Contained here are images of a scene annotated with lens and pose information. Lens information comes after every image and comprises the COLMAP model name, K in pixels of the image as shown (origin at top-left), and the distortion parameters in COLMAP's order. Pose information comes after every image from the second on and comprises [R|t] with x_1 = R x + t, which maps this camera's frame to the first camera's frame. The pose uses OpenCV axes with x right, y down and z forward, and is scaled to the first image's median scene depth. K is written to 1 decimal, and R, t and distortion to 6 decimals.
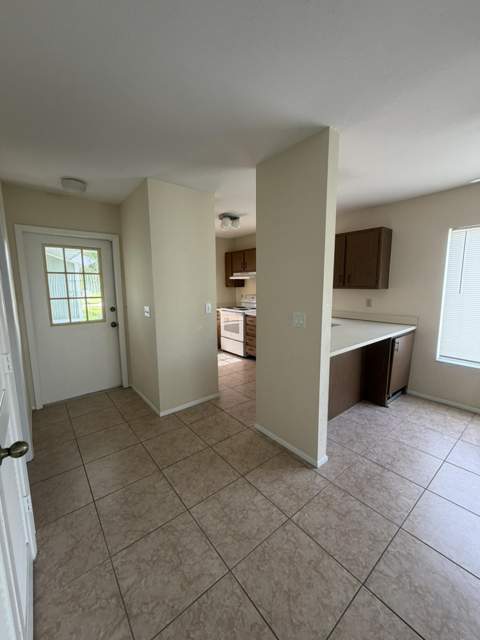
lens RADIAL K [[256.6, 0, 242.4], [0, 256.6, 321.7], [0, 0, 1]] dist [0.000187, 0.000146]
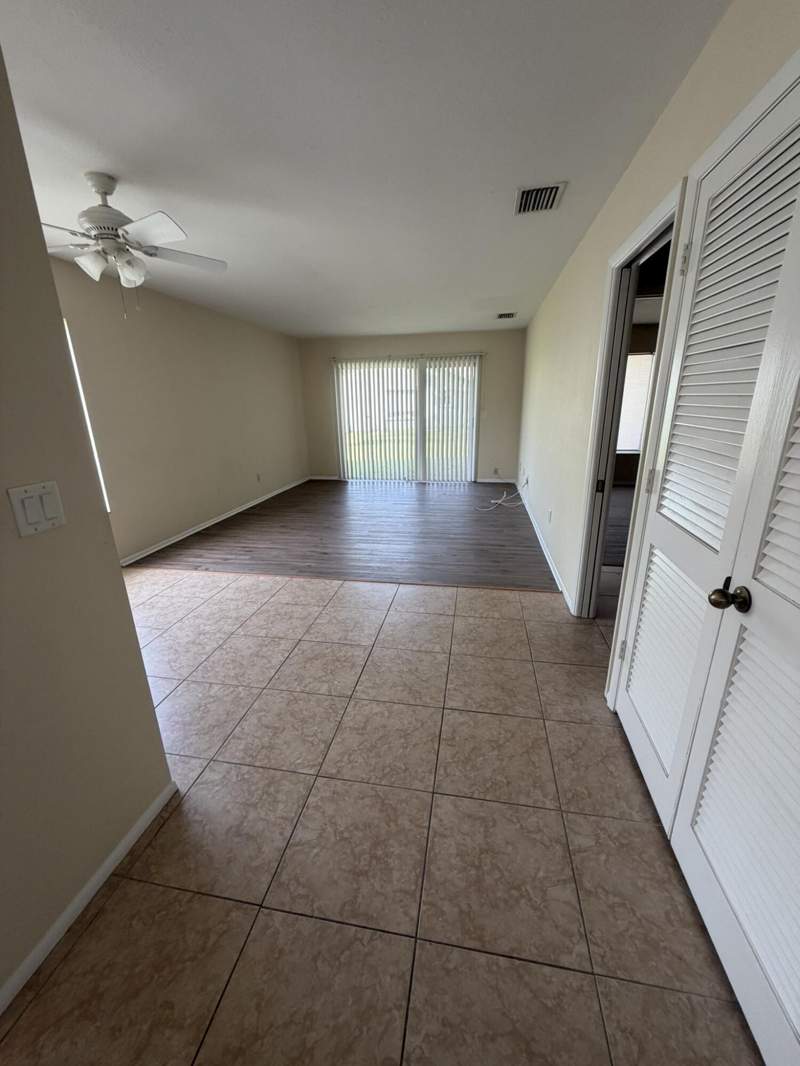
lens RADIAL K [[429.1, 0, 400.0], [0, 429.1, 533.0], [0, 0, 1]] dist [0.000544, 0.000258]
pose [[-0.649658, -0.208063, 0.731200, -0.319484], [0.133284, 0.915749, 0.378996, -0.082644], [-0.748451, 0.343676, -0.567193, 0.661447]]
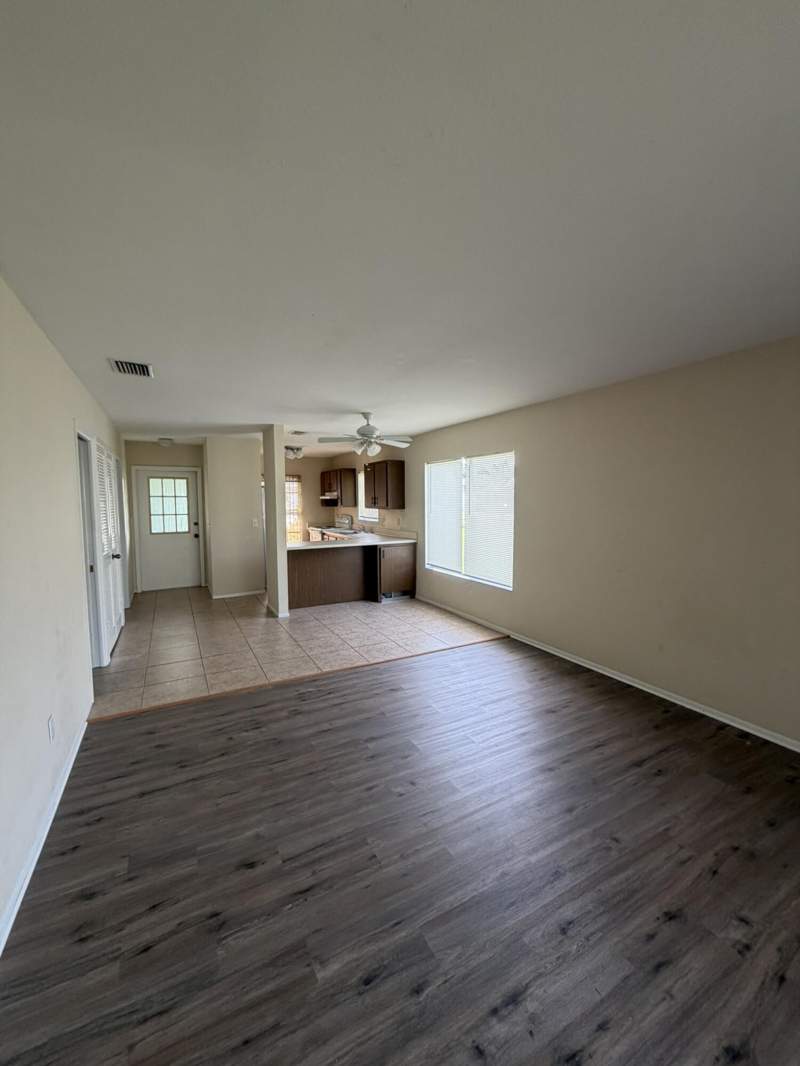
lens RADIAL K [[429.1, 0, 400.0], [0, 429.1, 533.0], [0, 0, 1]] dist [0.000544, 0.000258]
pose [[0.981822, 0.016290, -0.189102, 1.056736], [-0.029139, 0.997436, -0.065367, 0.126753], [0.187552, 0.069689, 0.979779, -1.062752]]
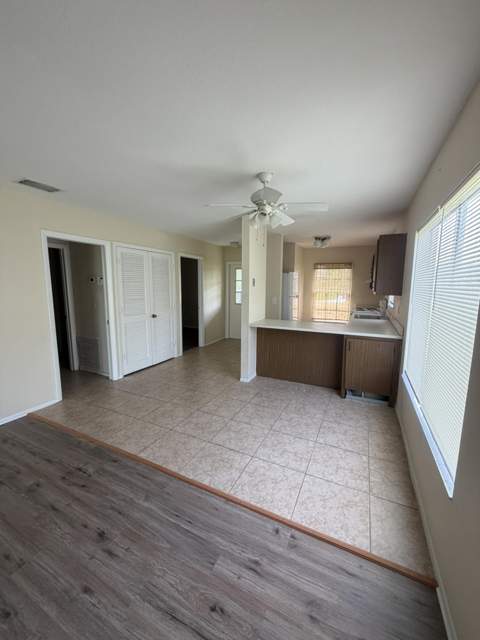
lens RADIAL K [[254.1, 0, 238.6], [0, 254.1, 321.4], [0, 0, 1]] dist [-0.001132, -0.000255]
pose [[0.418615, 0.140120, -0.897289, 1.339302], [-0.140748, 0.986098, 0.088325, -0.037036], [0.897191, 0.089318, 0.432517, 0.069797]]
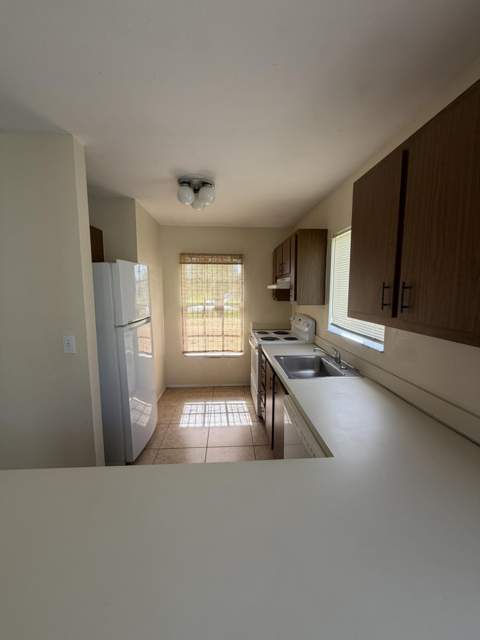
lens RADIAL K [[257.6, 0, 240.0], [0, 257.6, 320.0], [0, 0, 1]] dist [0.000544, 0.000258]
pose [[0.814030, 0.077511, -0.575628, 0.510315], [-0.091484, 0.995795, 0.004715, -0.147758], [0.573573, 0.048823, 0.817698, 0.762337]]
